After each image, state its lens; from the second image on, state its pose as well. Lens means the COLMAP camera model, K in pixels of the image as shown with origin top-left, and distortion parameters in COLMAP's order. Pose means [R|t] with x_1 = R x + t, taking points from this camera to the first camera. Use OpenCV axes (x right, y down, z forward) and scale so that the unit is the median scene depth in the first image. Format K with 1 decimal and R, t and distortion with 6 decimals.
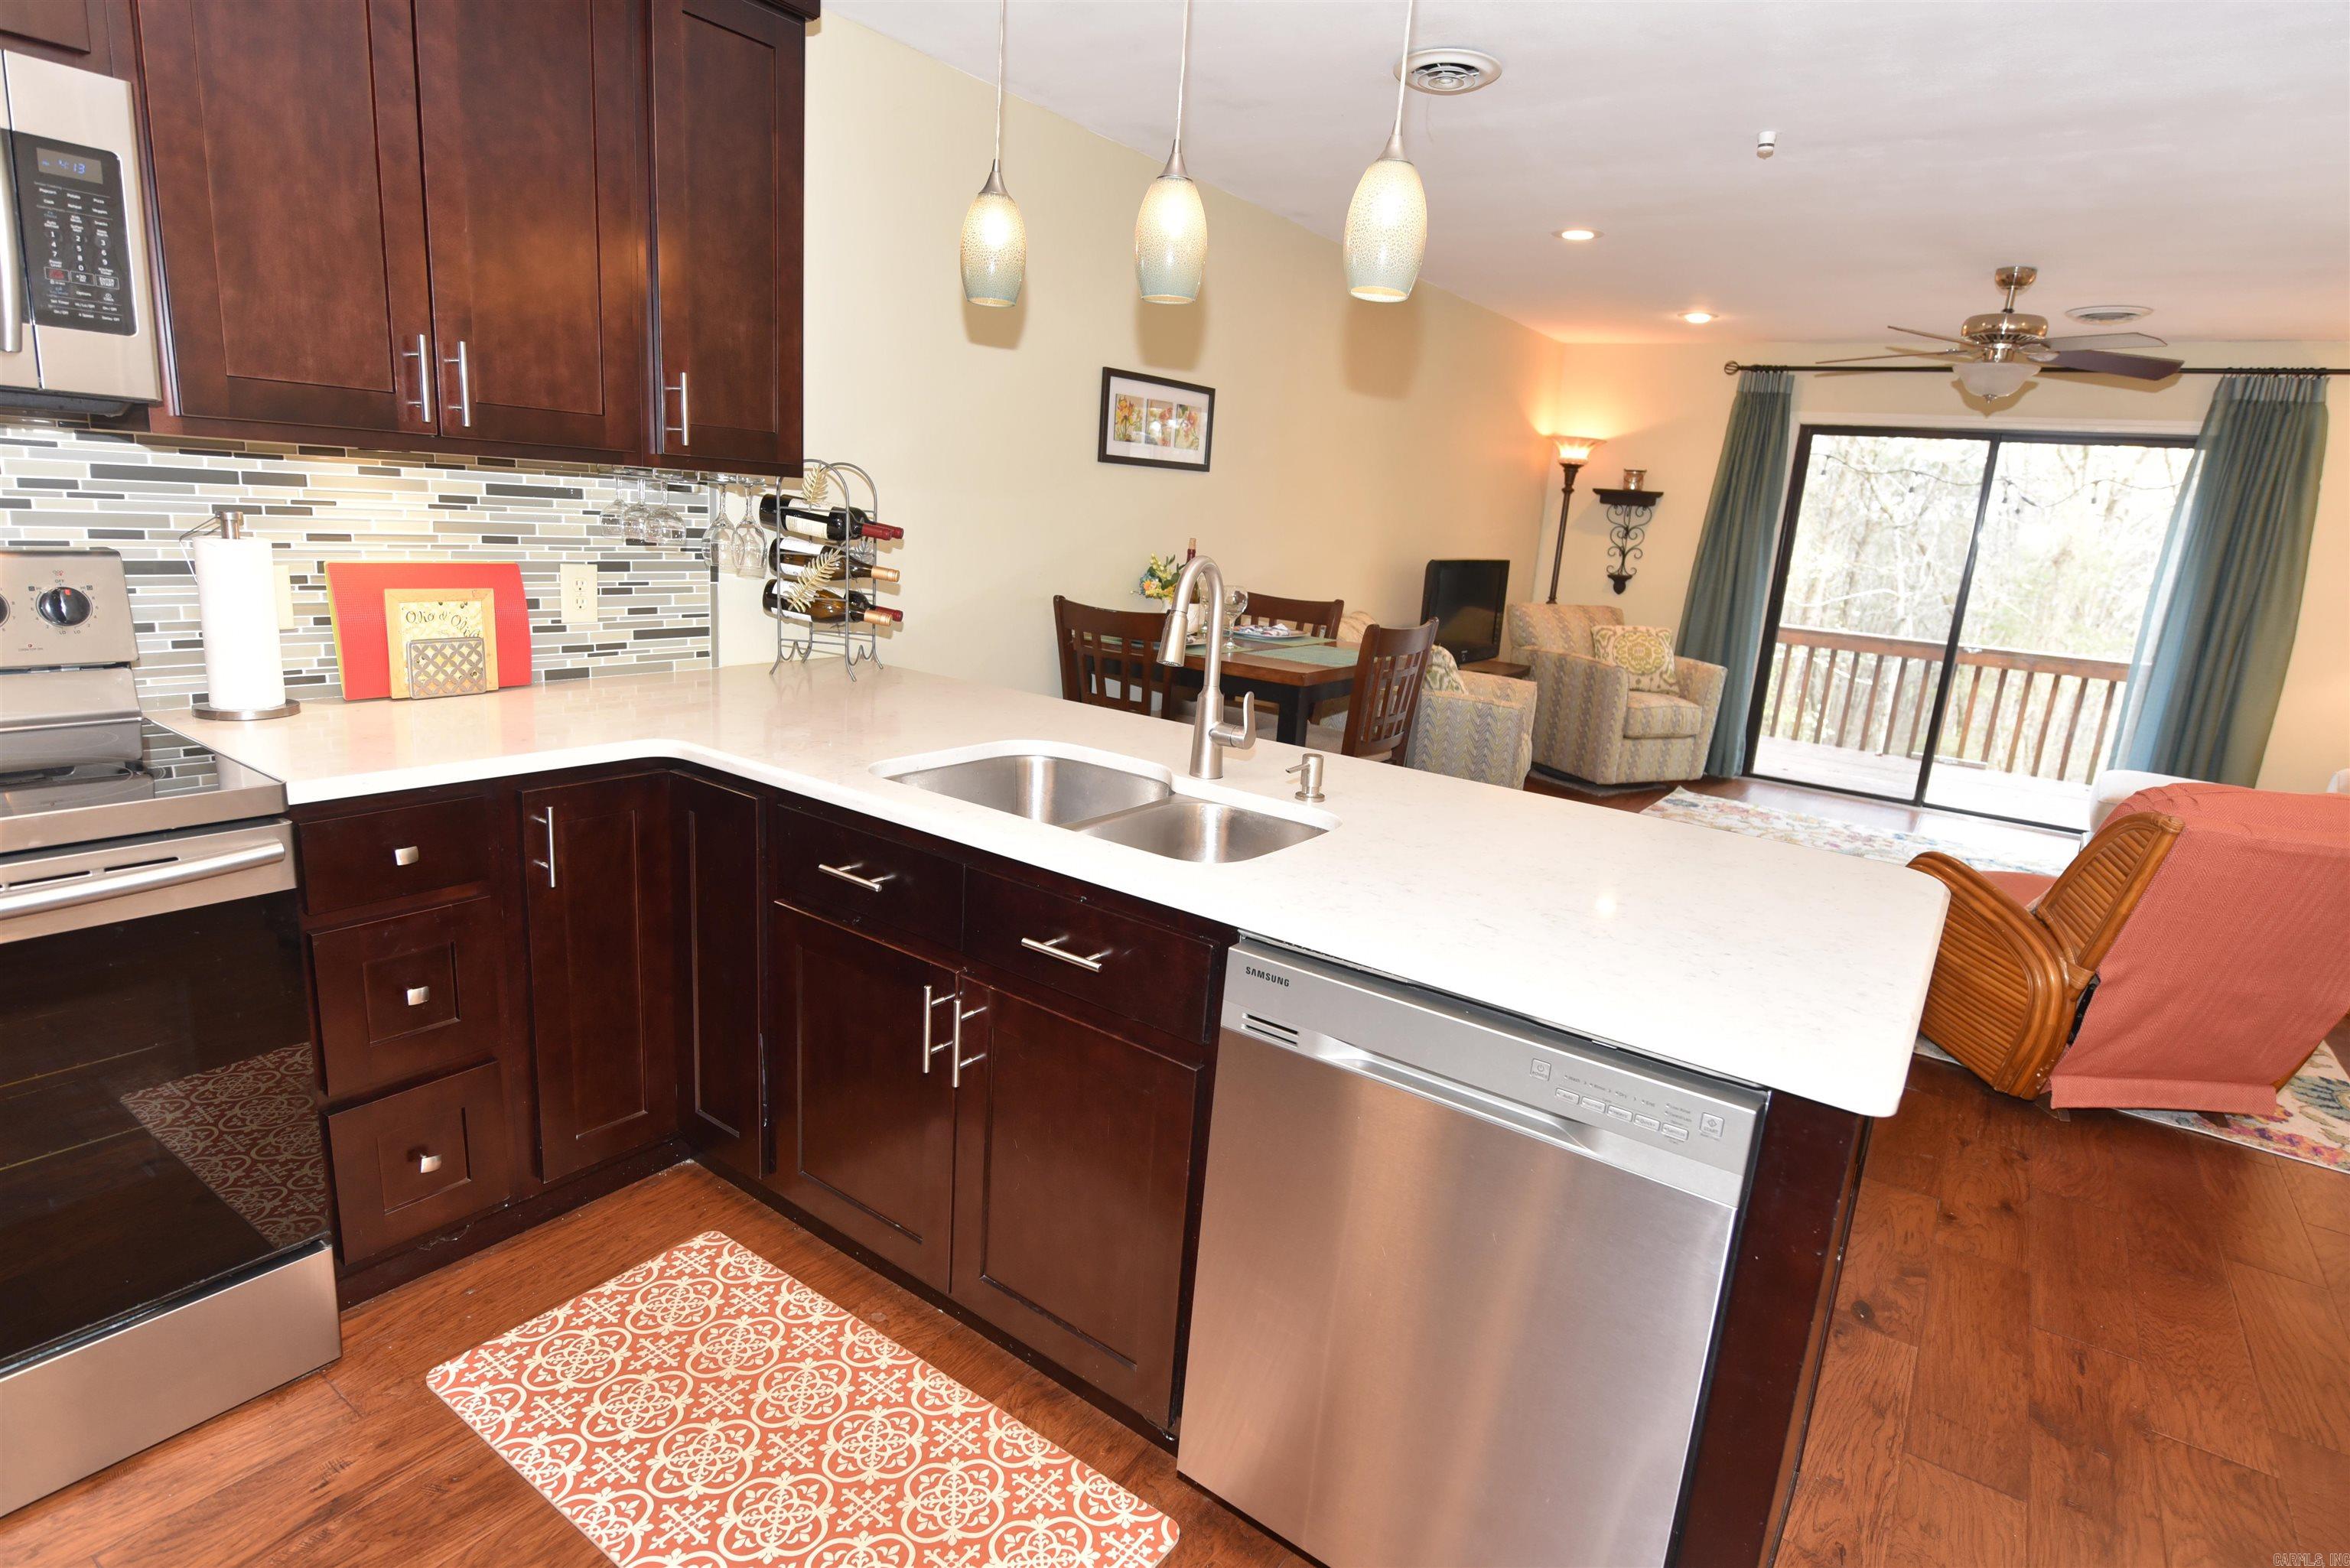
lens RADIAL K [[1222.4, 0, 1184.4], [0, 1222.4, 792.6], [0, 0, 1]] dist [-0.005836, -0.002507]
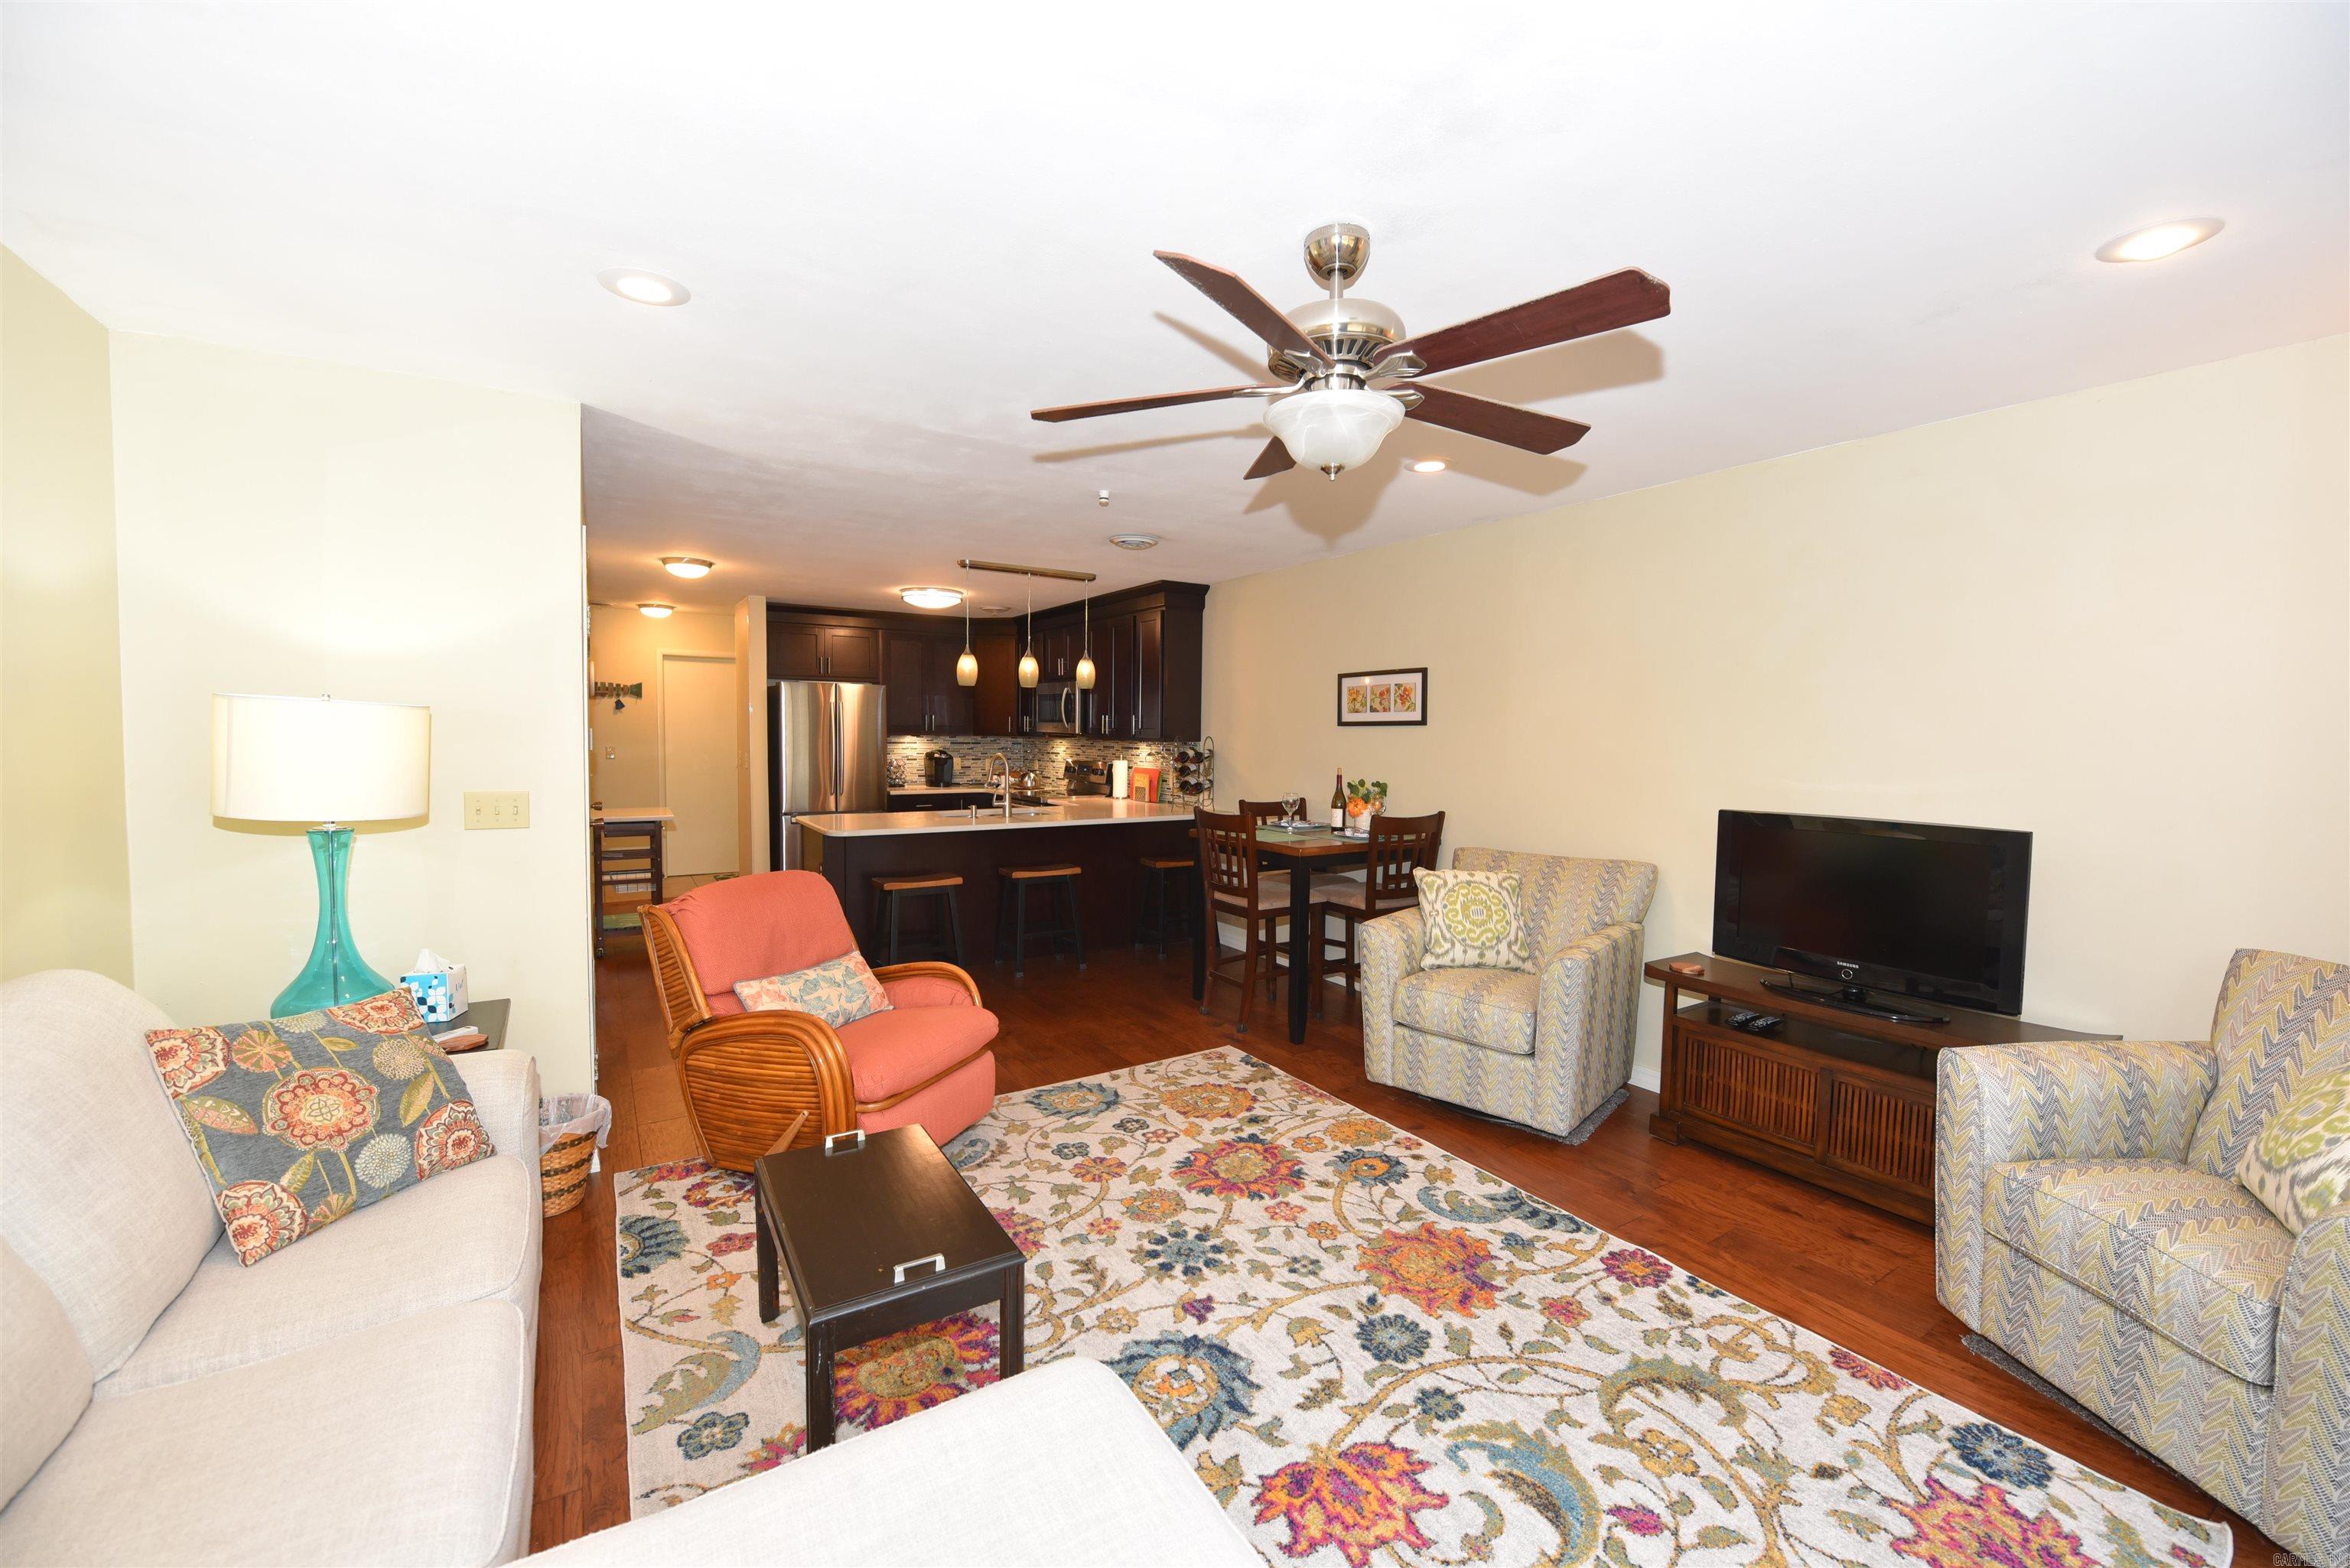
lens RADIAL K [[935.9, 0, 1181.8], [0, 935.9, 775.1], [0, 0, 1]] dist [-0.017547, -0.002039]
pose [[-0.387426, -0.031776, -0.921353, 1.373075], [-0.253170, 0.964649, 0.073189, -0.269339], [0.886457, 0.261614, -0.381775, 1.466468]]
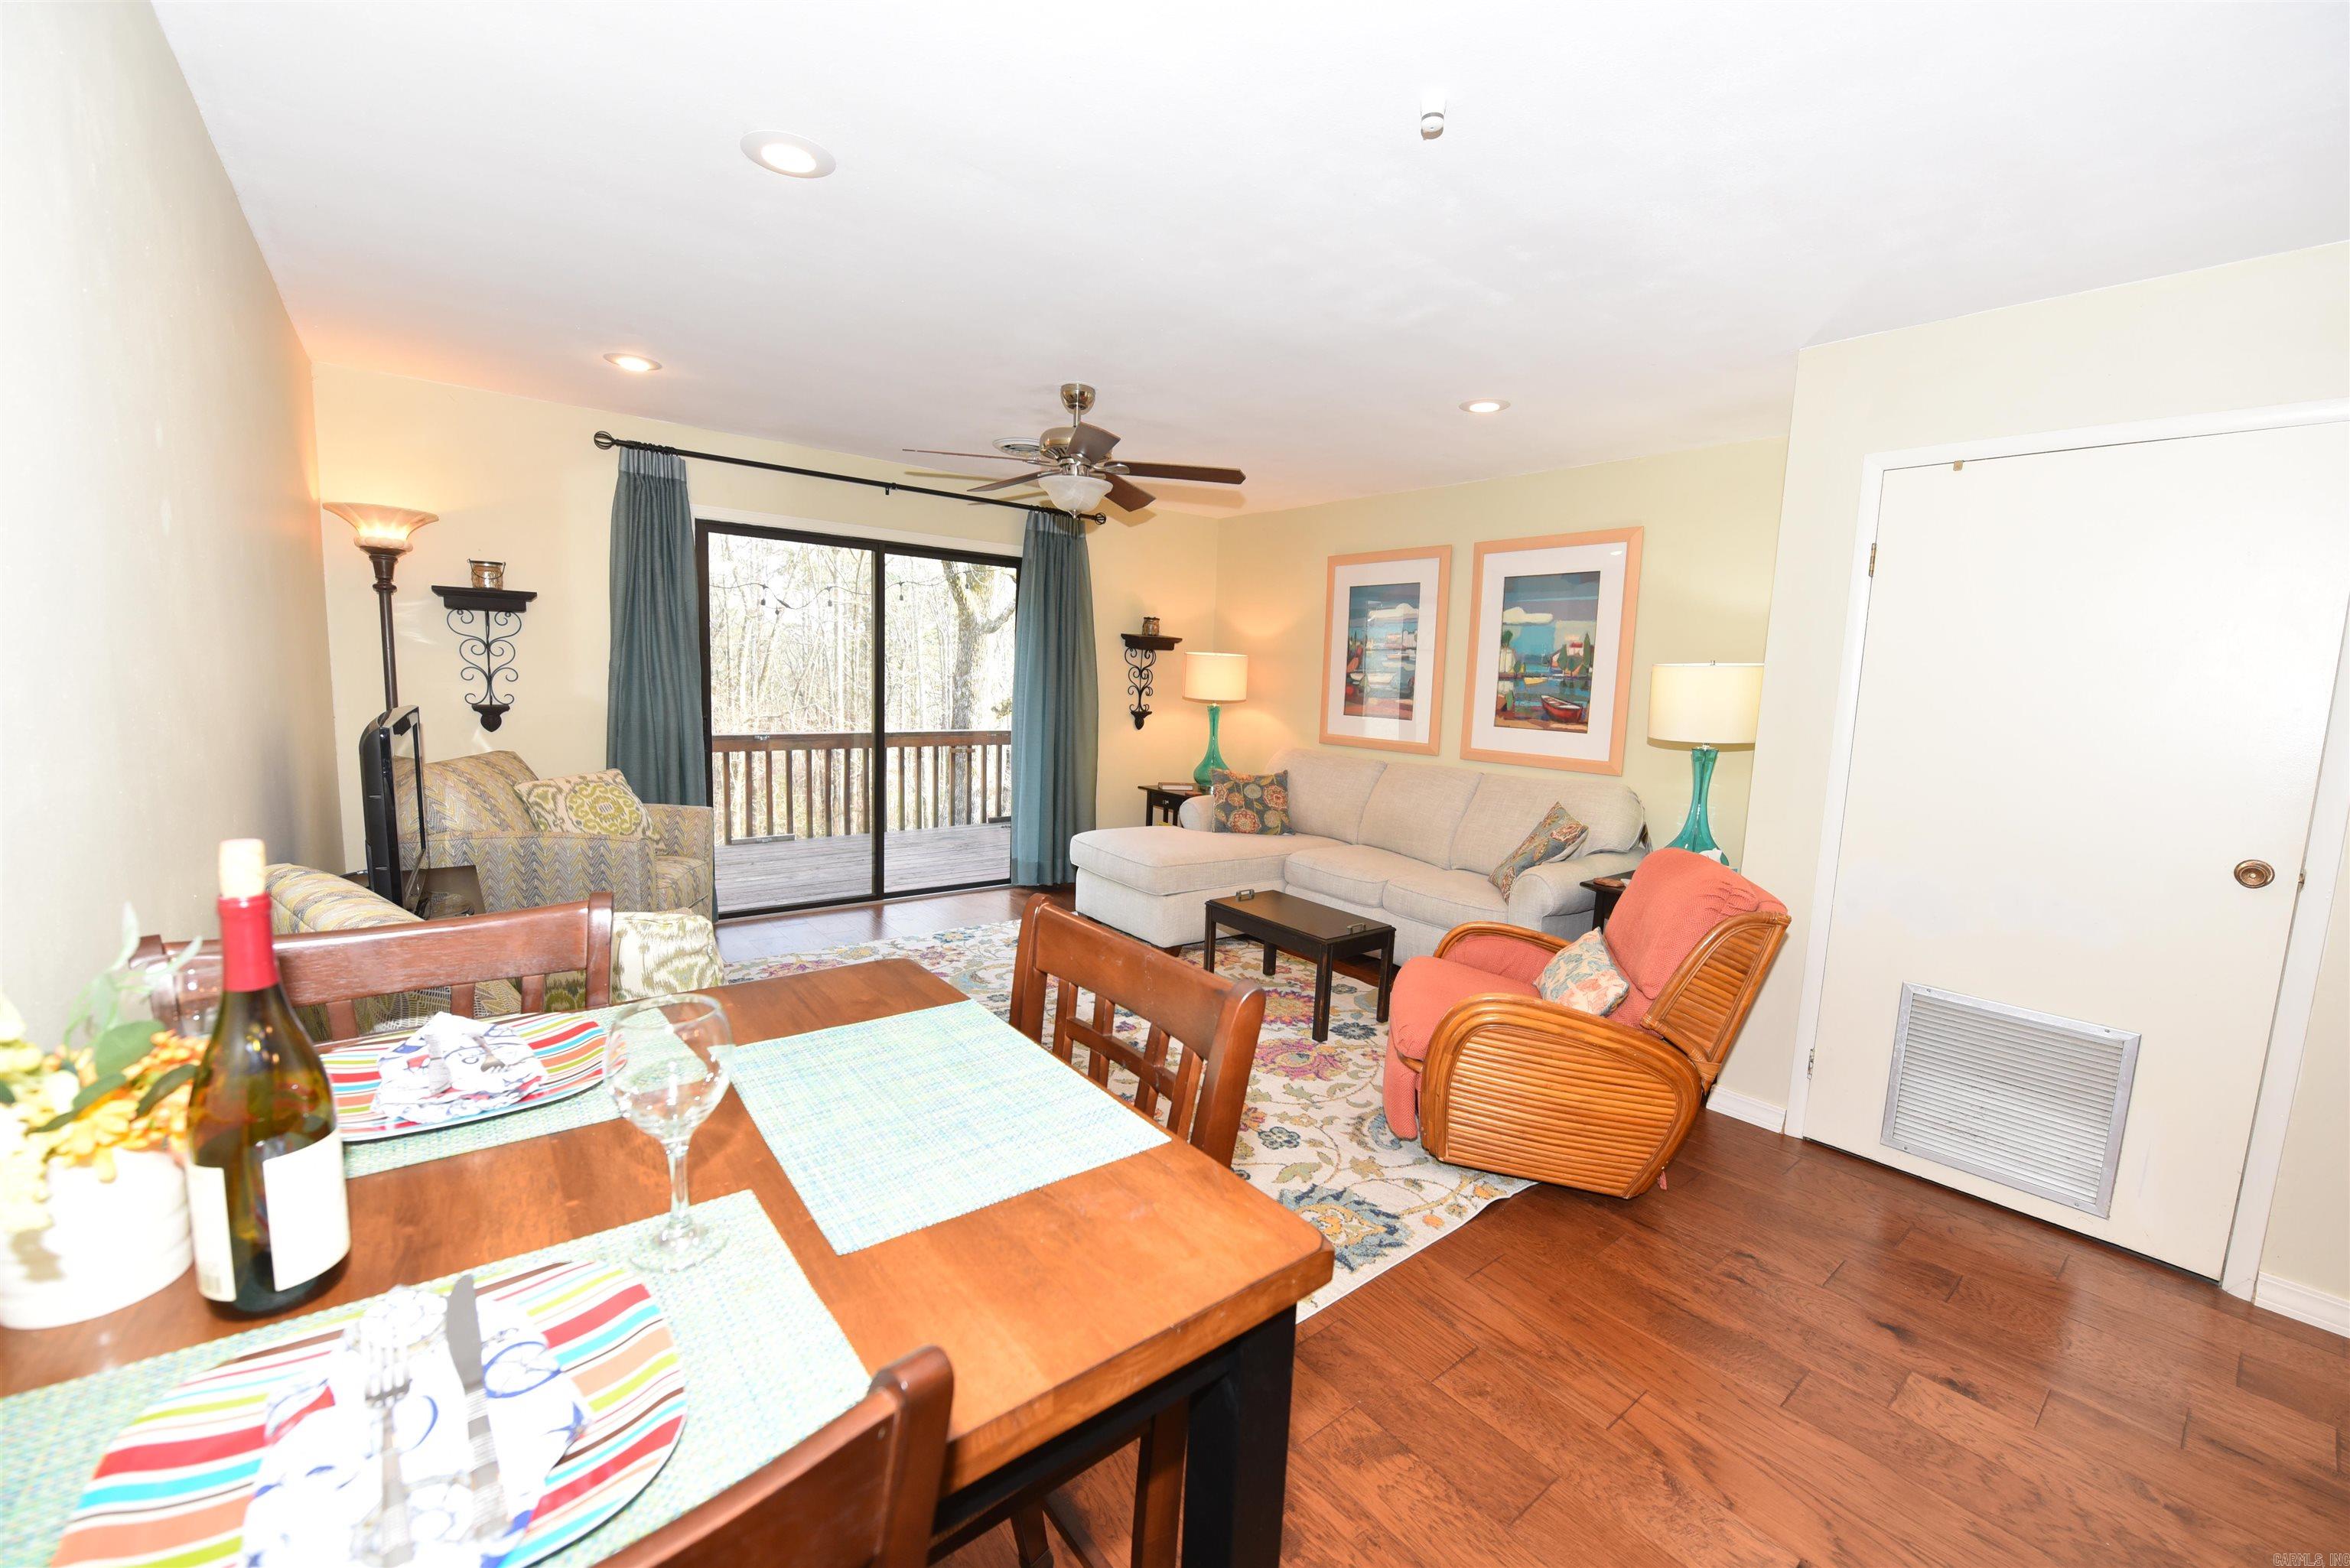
lens RADIAL K [[935.9, 0, 1191.0], [0, 935.9, 779.0], [0, 0, 1]] dist [-0.017547, -0.002039]
pose [[0.279613, -0.171561, 0.944660, -0.103133], [0.204934, 0.971896, 0.115848, -0.232468], [-0.937986, 0.161200, 0.306914, 0.916242]]
